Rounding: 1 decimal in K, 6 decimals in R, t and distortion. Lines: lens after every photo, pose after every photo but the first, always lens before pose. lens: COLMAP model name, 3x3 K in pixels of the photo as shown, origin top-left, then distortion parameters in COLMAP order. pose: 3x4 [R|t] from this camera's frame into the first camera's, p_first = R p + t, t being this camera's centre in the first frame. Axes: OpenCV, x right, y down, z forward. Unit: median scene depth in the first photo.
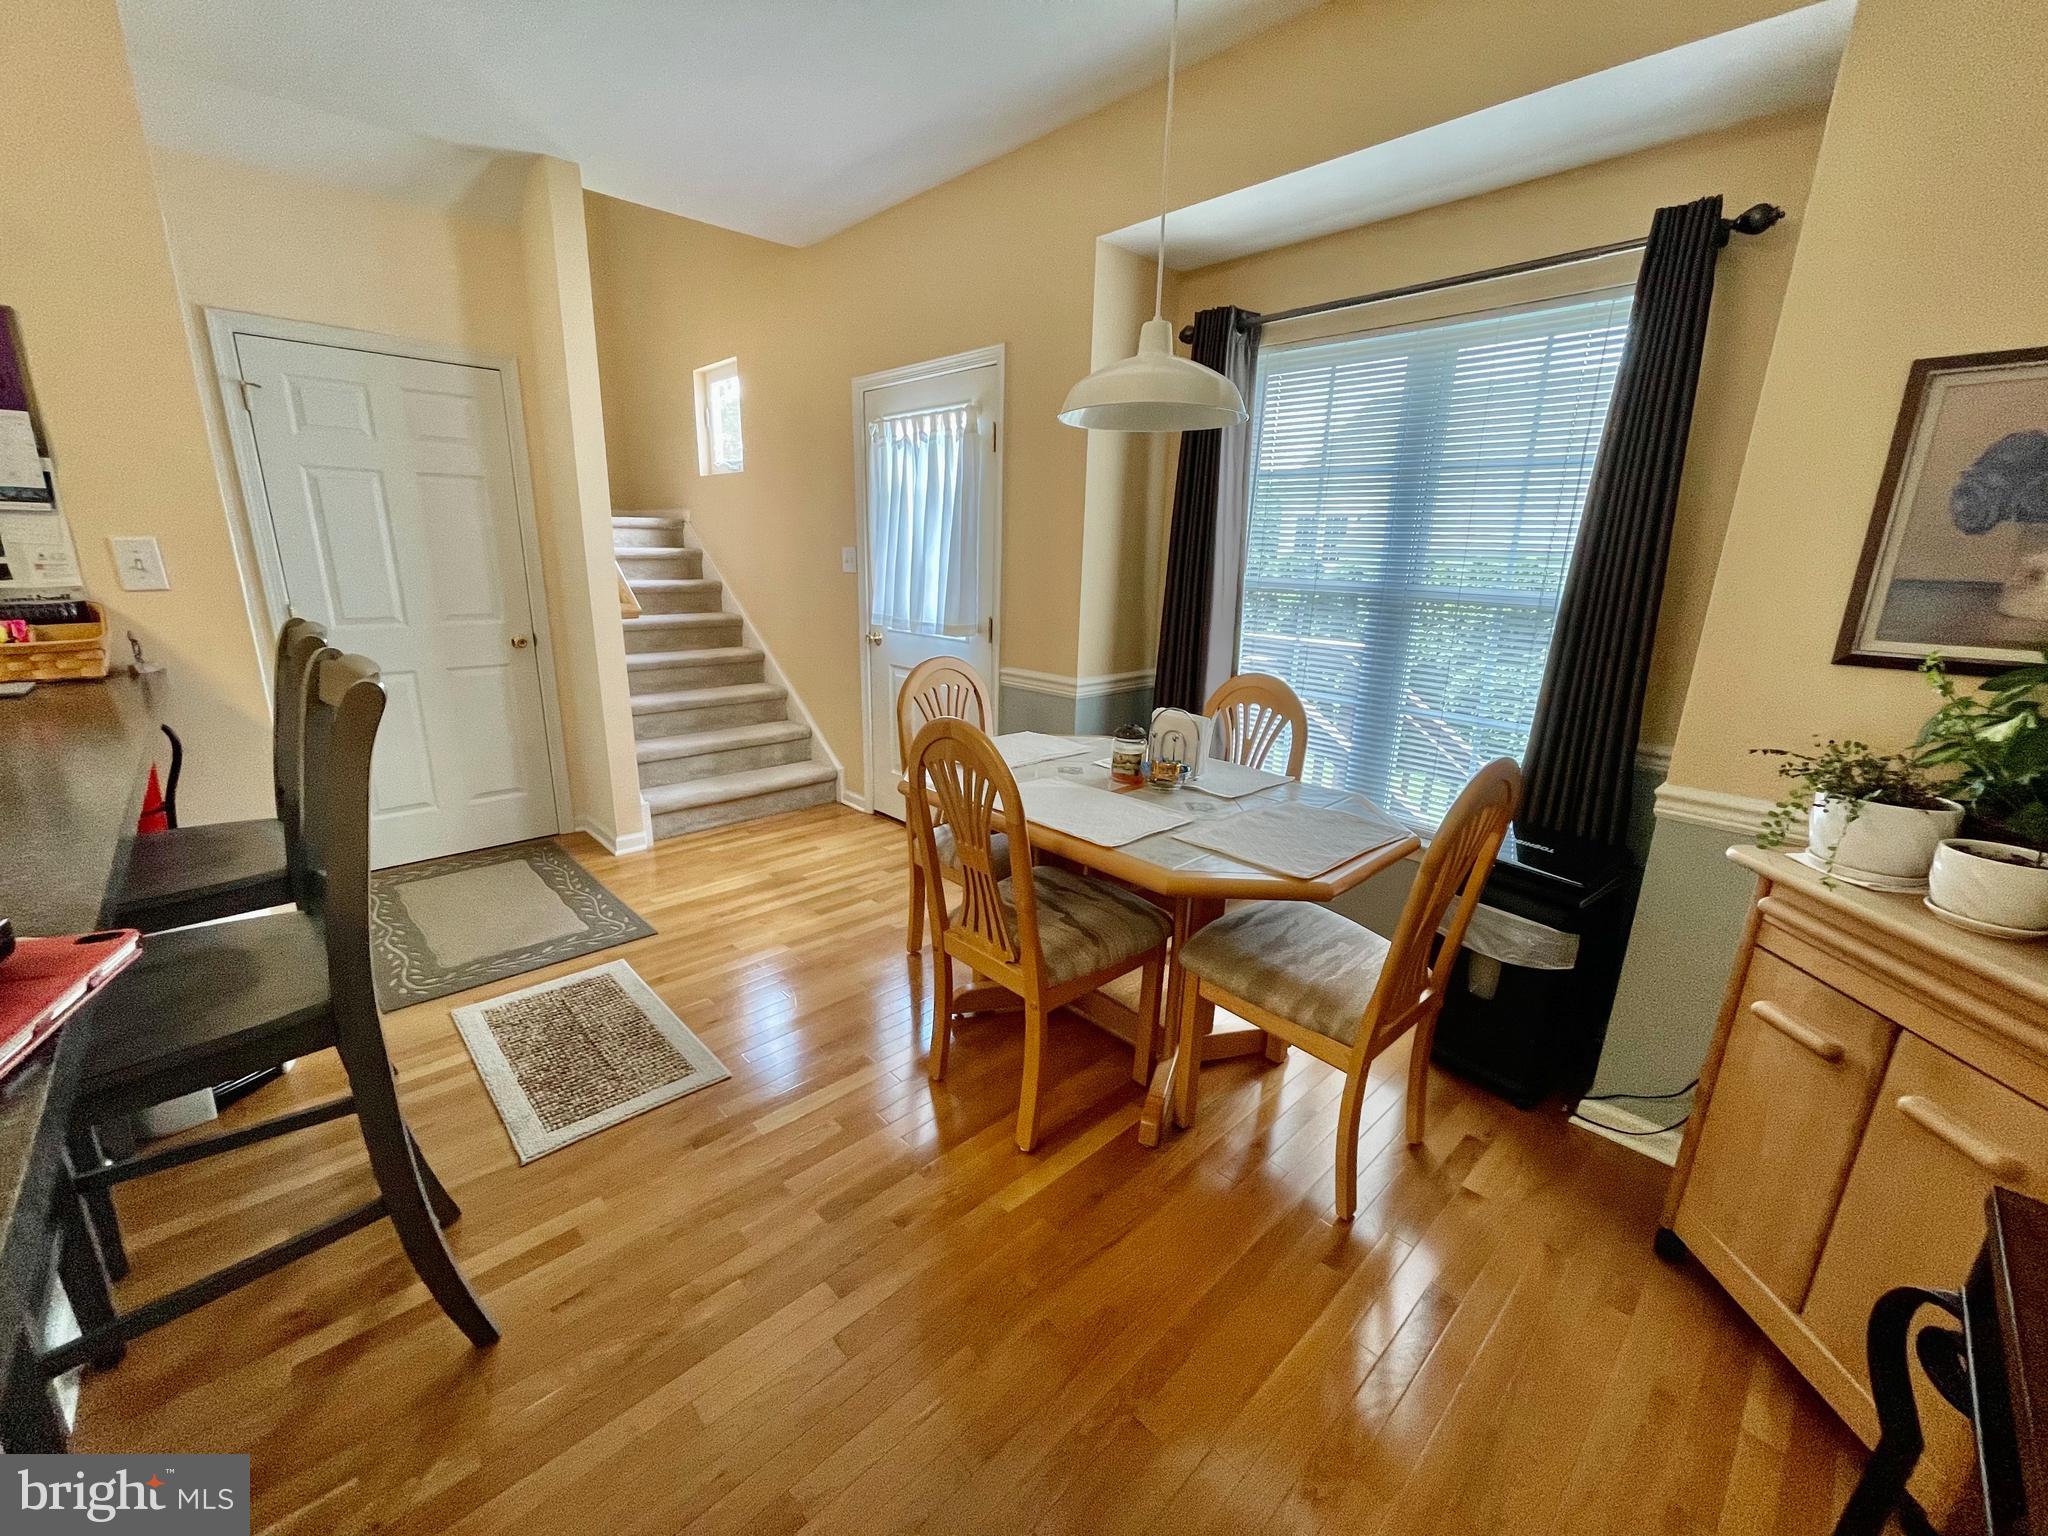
lens RADIAL K [[821.5, 0, 1005.6], [0, 821.5, 761.5], [0, 0, 1]] dist [-0.000481, 0.000585]
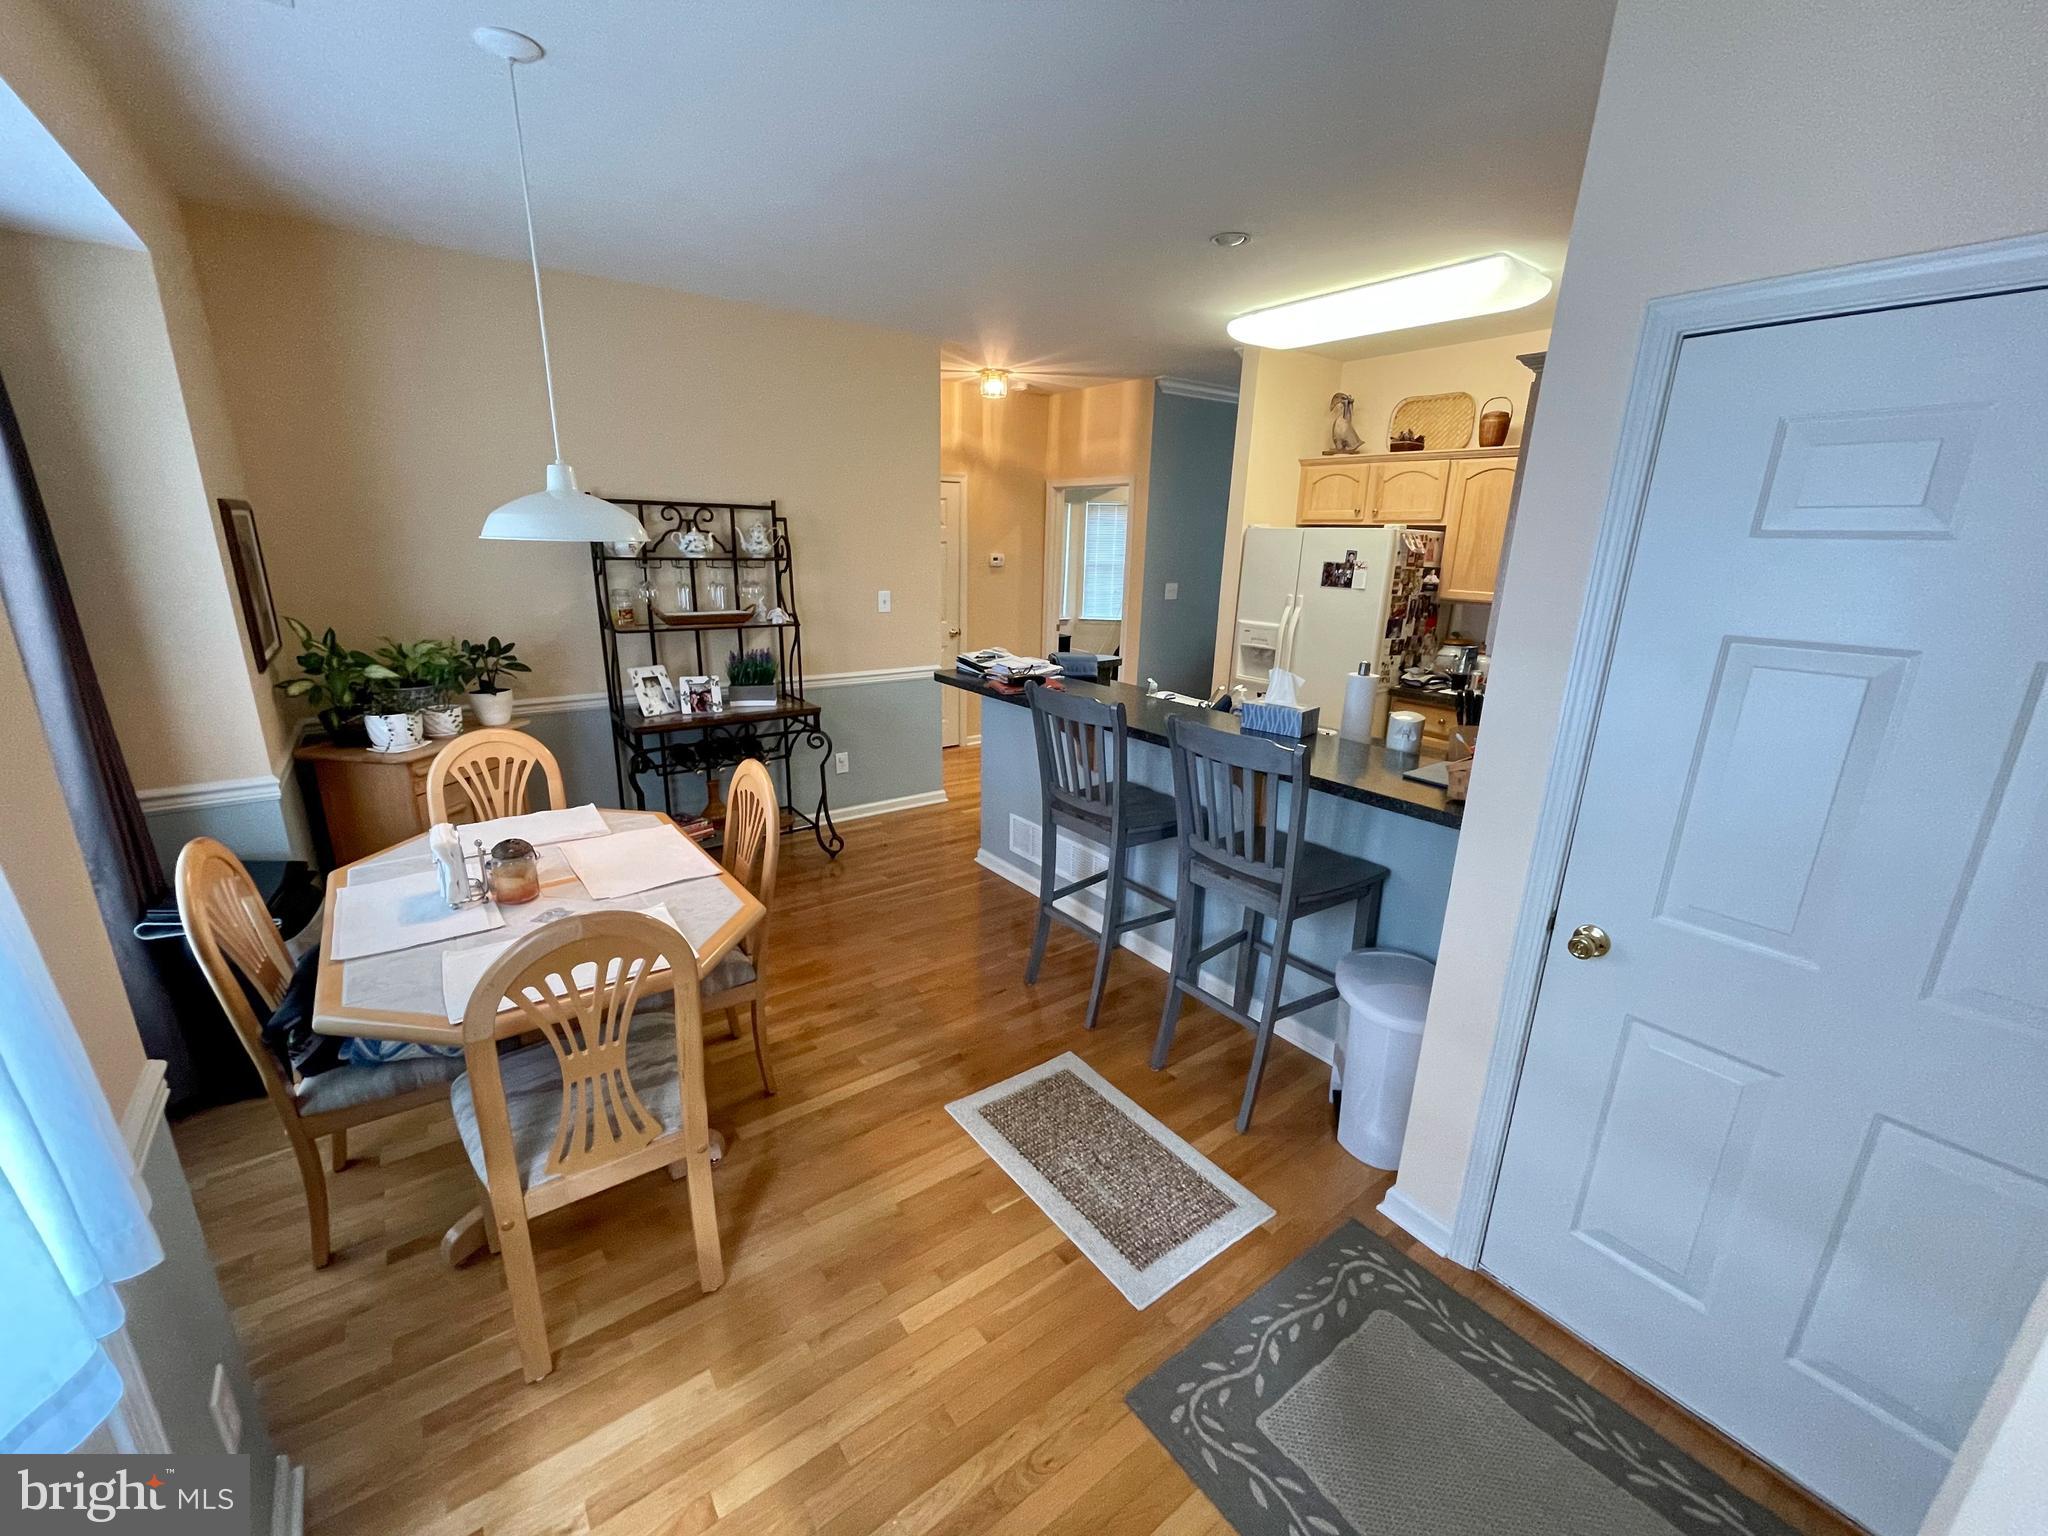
lens RADIAL K [[821.5, 0, 1023.8], [0, 821.5, 774.3], [0, 0, 1]] dist [-0.000481, 0.000585]
pose [[-0.993727, -0.070424, 0.086874, -0.566480], [-0.015185, 0.854592, 0.519079, -0.679352], [-0.110798, 0.514503, -0.850300, 1.918221]]
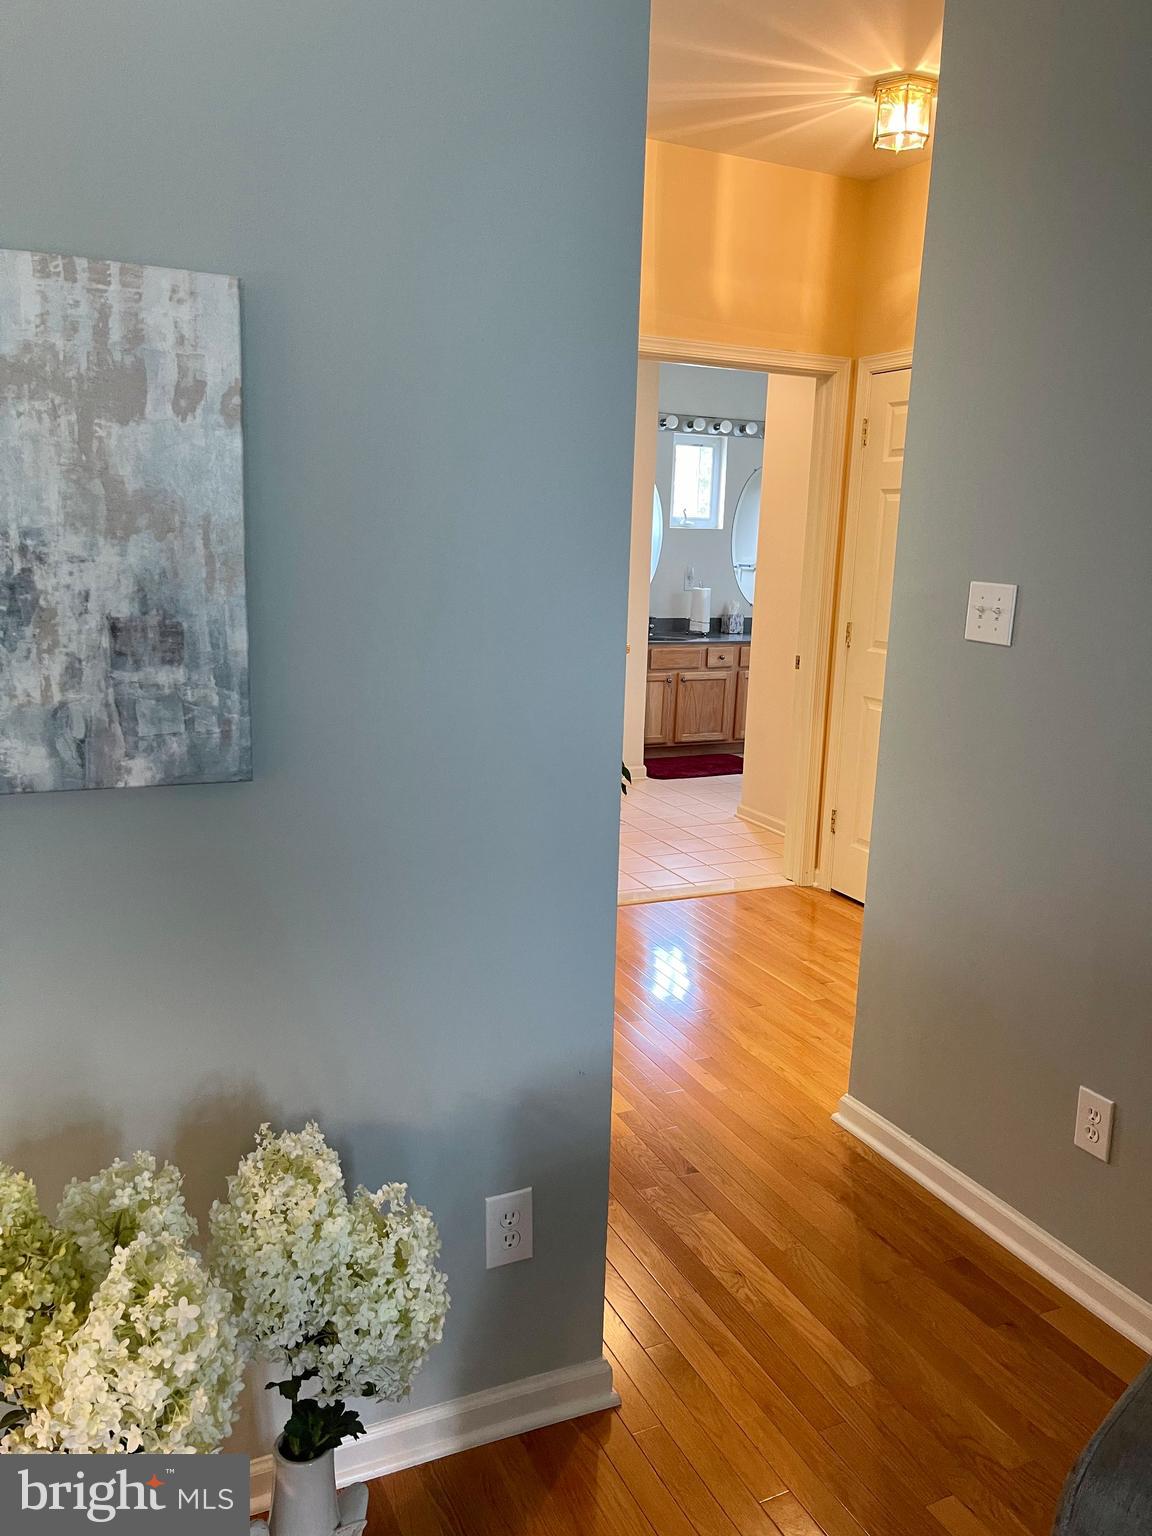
lens RADIAL K [[1171.8, 0, 572.3], [0, 1171.8, 776.2], [0, 0, 1]] dist [0.026981, -0.007735]
pose [[0.309143, -0.210047, 0.927530, -2.124519], [0.225929, 0.963603, 0.142914, 0.231471], [-0.923789, 0.165375, 0.345347, -1.158742]]
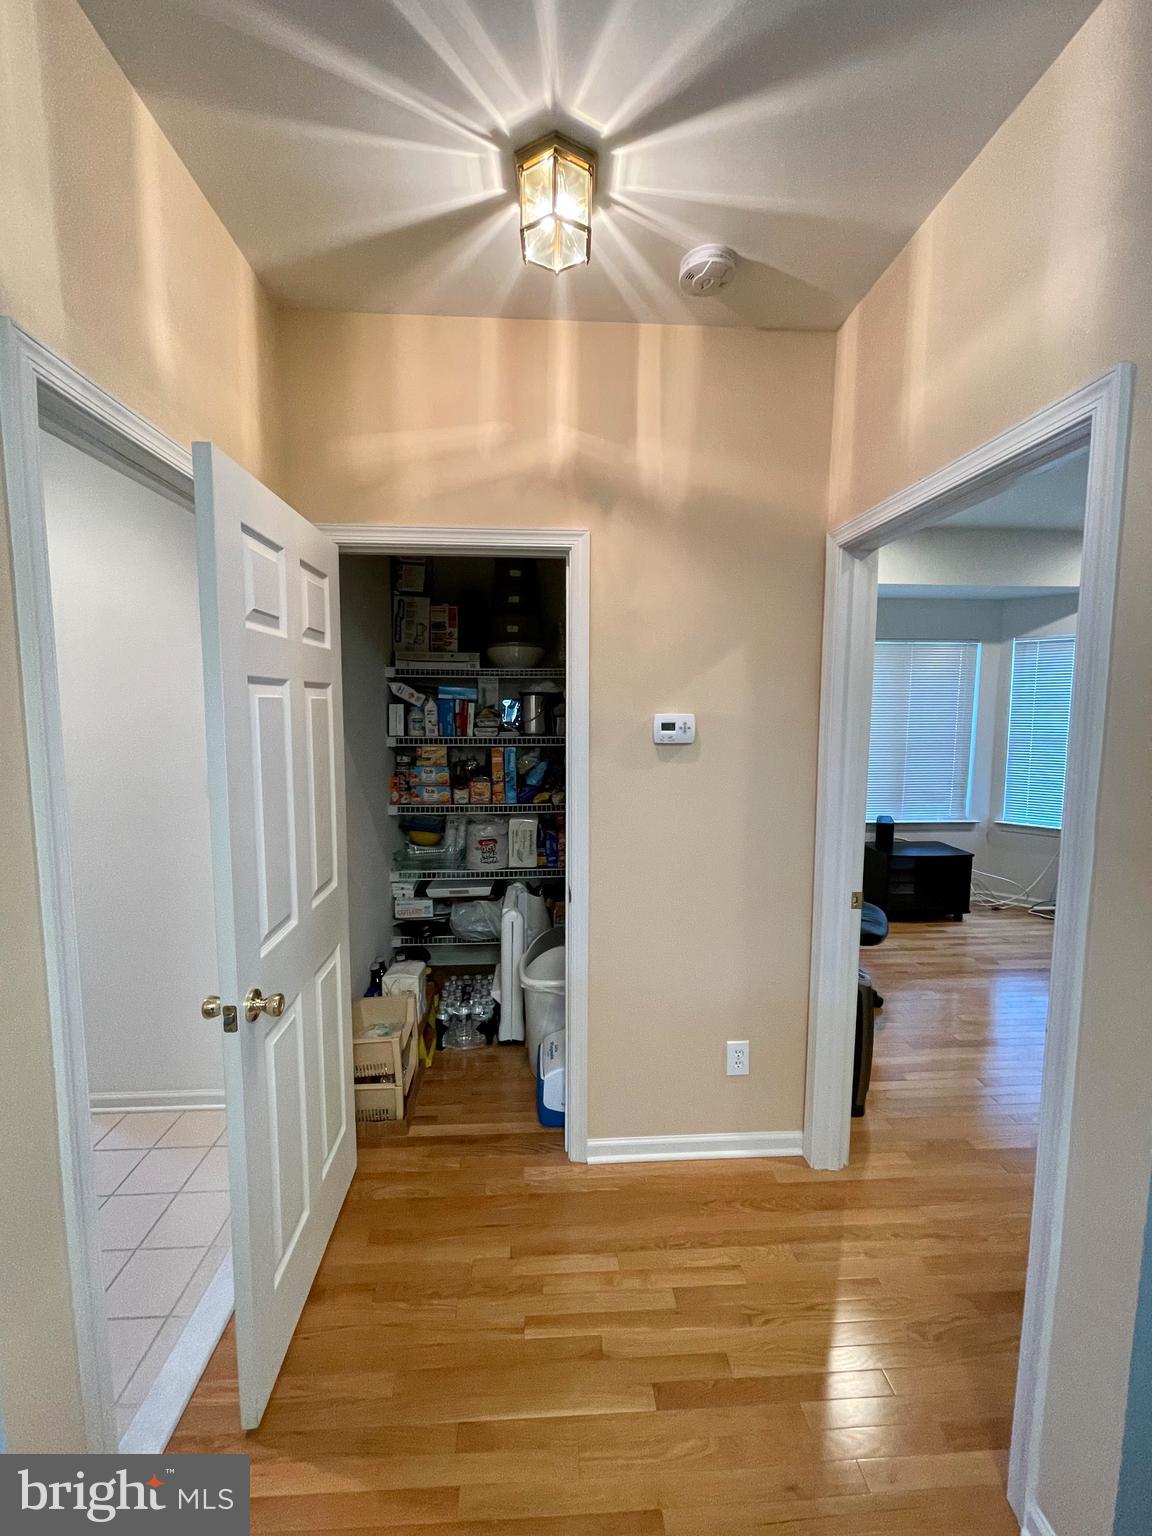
lens RADIAL K [[616.2, 0, 576.6], [0, 616.2, 762.7], [0, 0, 1]] dist [-0.000481, 0.000585]
pose [[-0.770083, -0.085807, 0.632147, -0.630907], [0.141491, 0.943260, 0.300402, 0.028008], [-0.622055, 0.320778, -0.714247, -0.484477]]
